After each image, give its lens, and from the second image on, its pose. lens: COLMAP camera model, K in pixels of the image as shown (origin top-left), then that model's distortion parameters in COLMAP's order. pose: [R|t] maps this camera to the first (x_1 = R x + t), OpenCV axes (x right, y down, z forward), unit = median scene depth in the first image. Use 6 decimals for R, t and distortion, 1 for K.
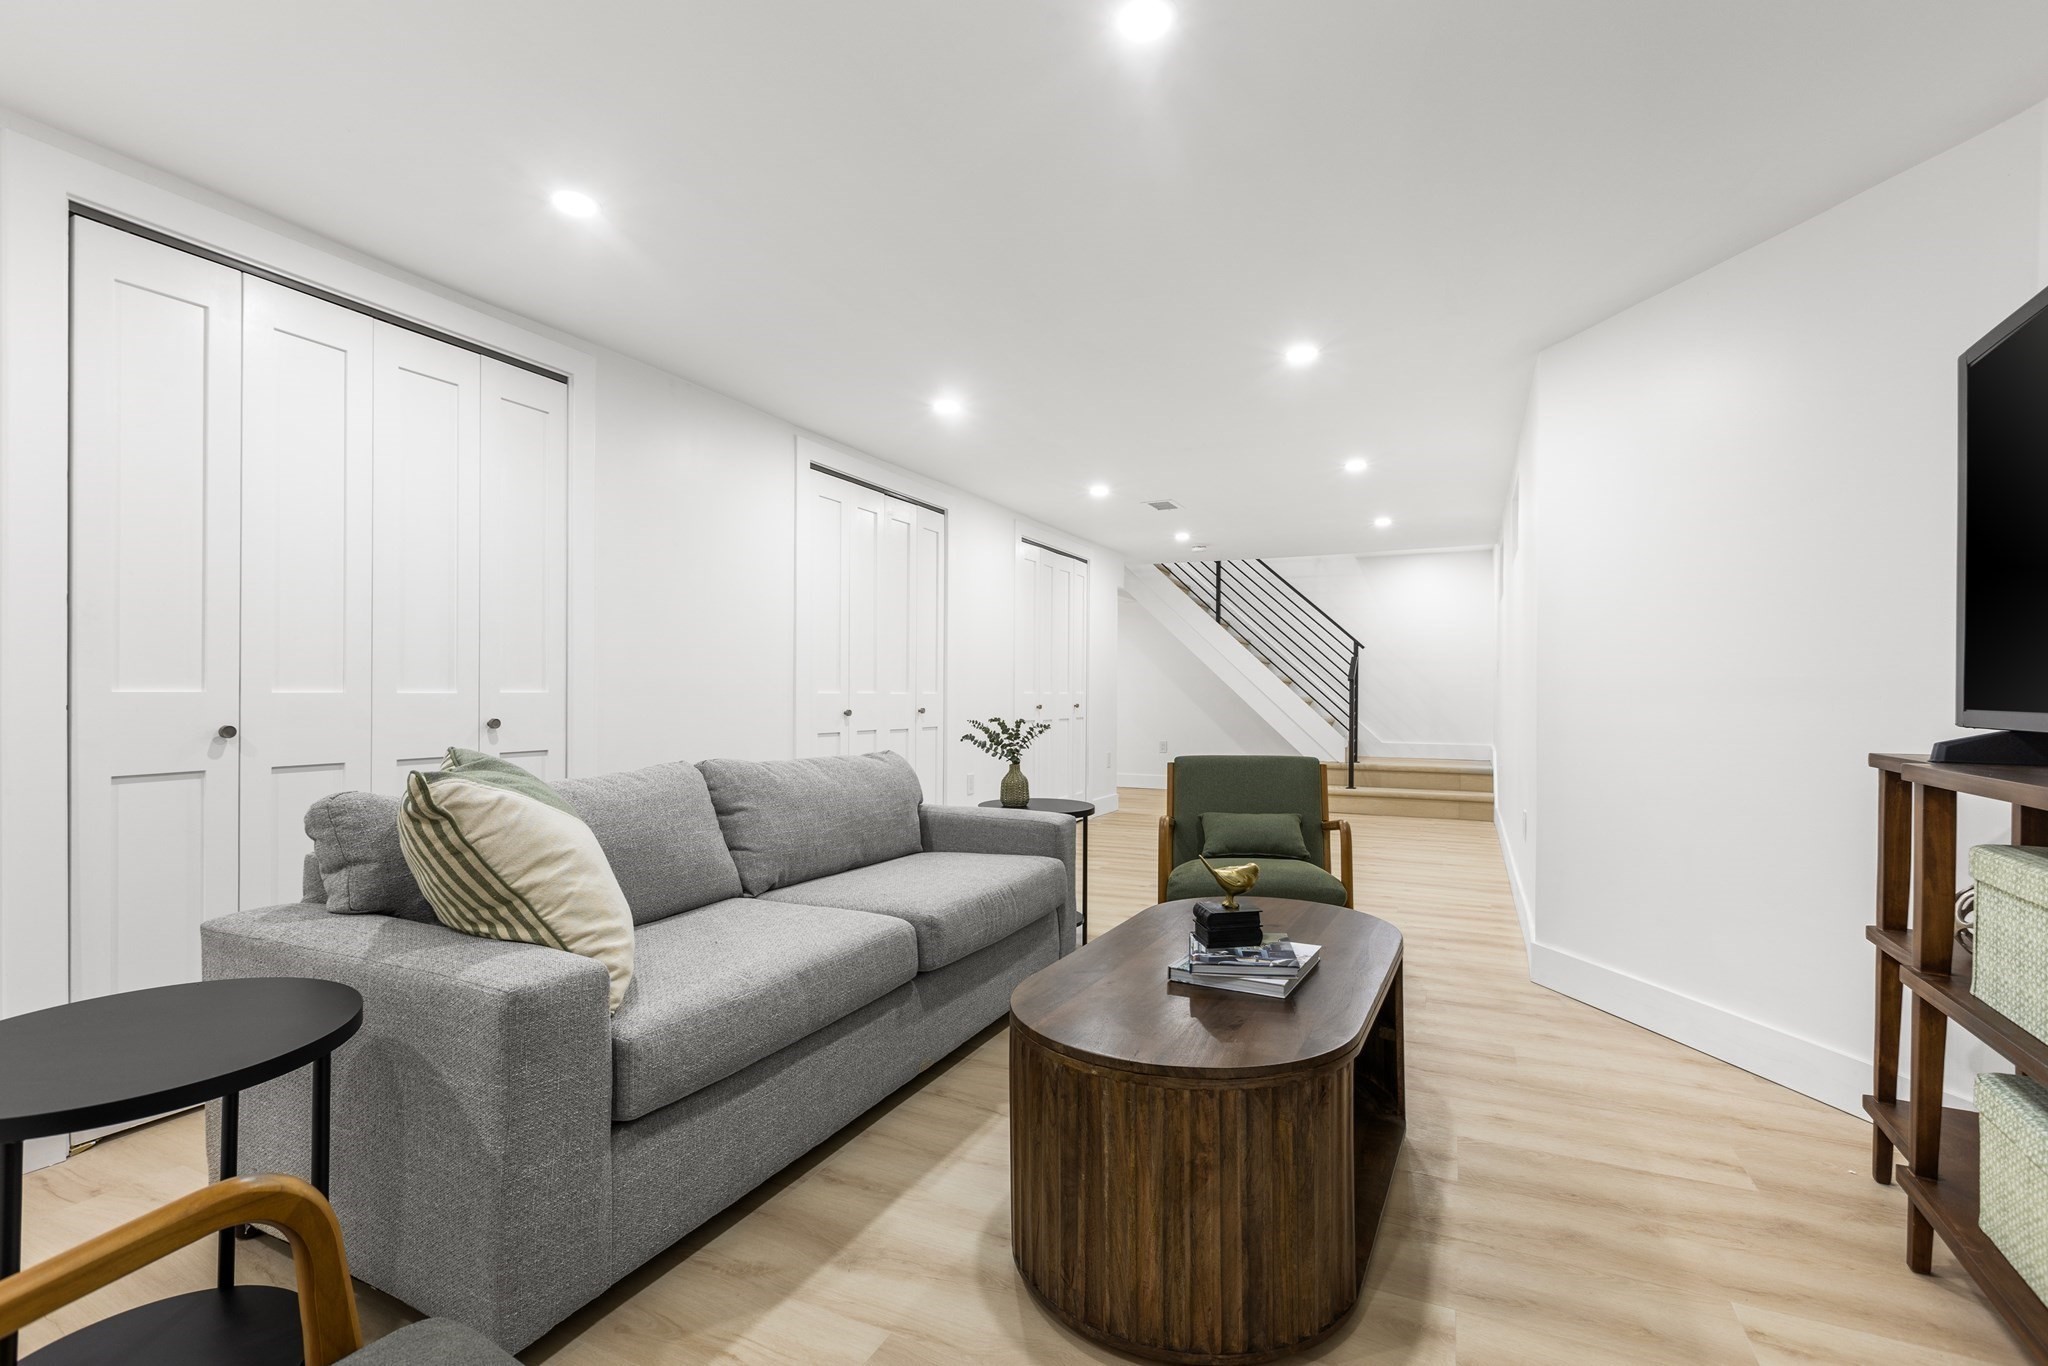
lens RADIAL K [[919.1, 0, 1021.7], [0, 919.1, 682.3], [0, 0, 1]] dist [0.001583, -0.000761]
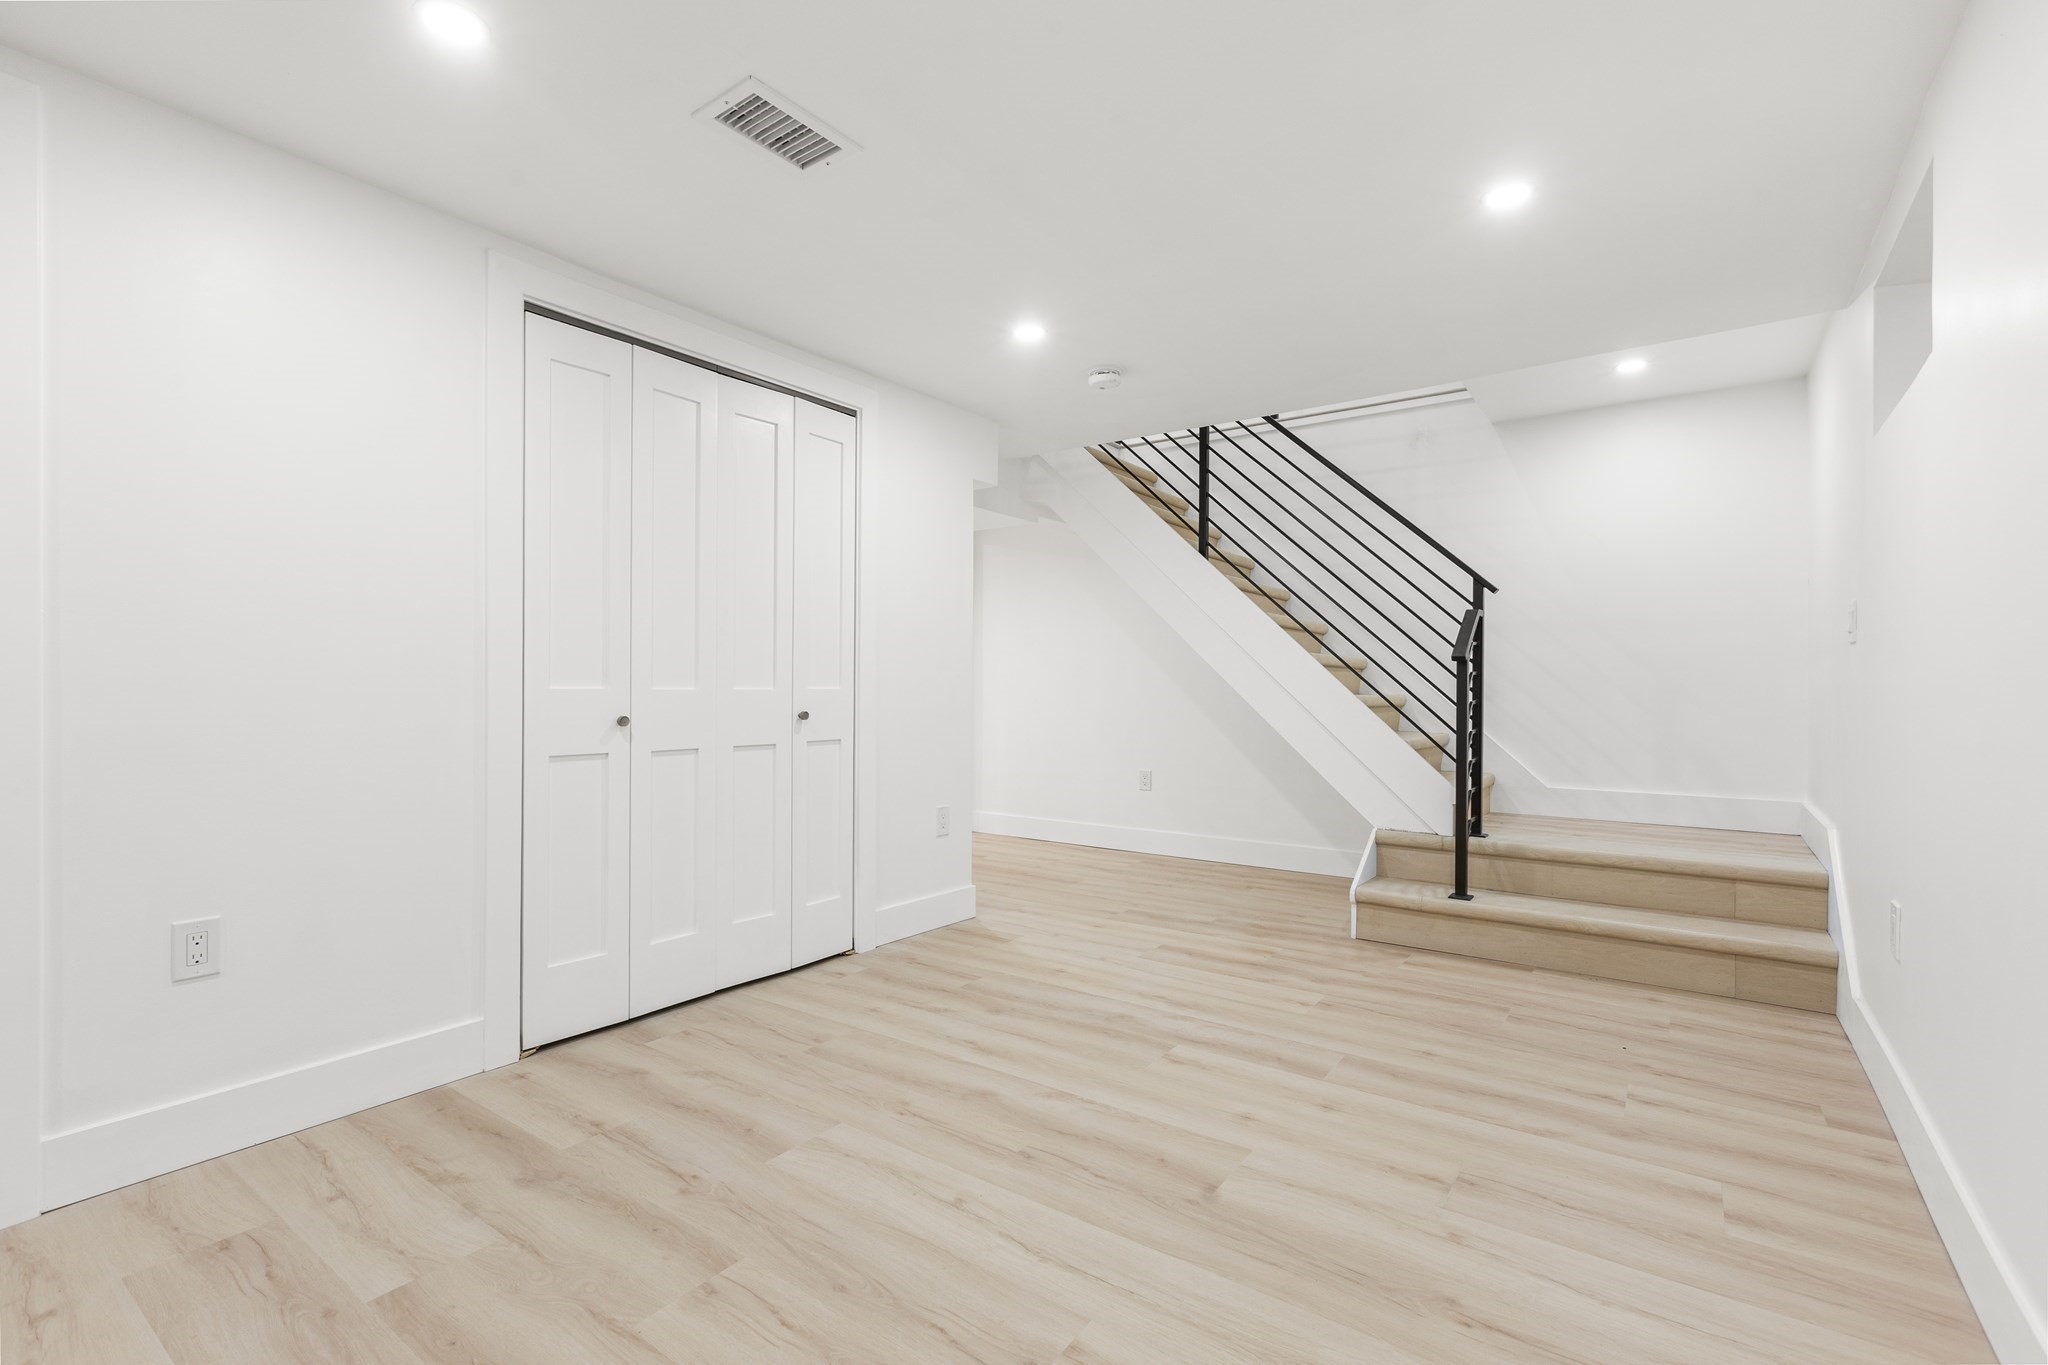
lens RADIAL K [[927.1, 0, 1018.8], [0, 927.1, 675.5], [0, 0, 1]] dist [-0.000298, -0.000502]
pose [[0.985659, -0.005559, -0.168657, 0.211494], [0.004474, 0.999967, -0.006811, 0.008478], [0.168689, 0.005959, 0.985651, 0.489860]]
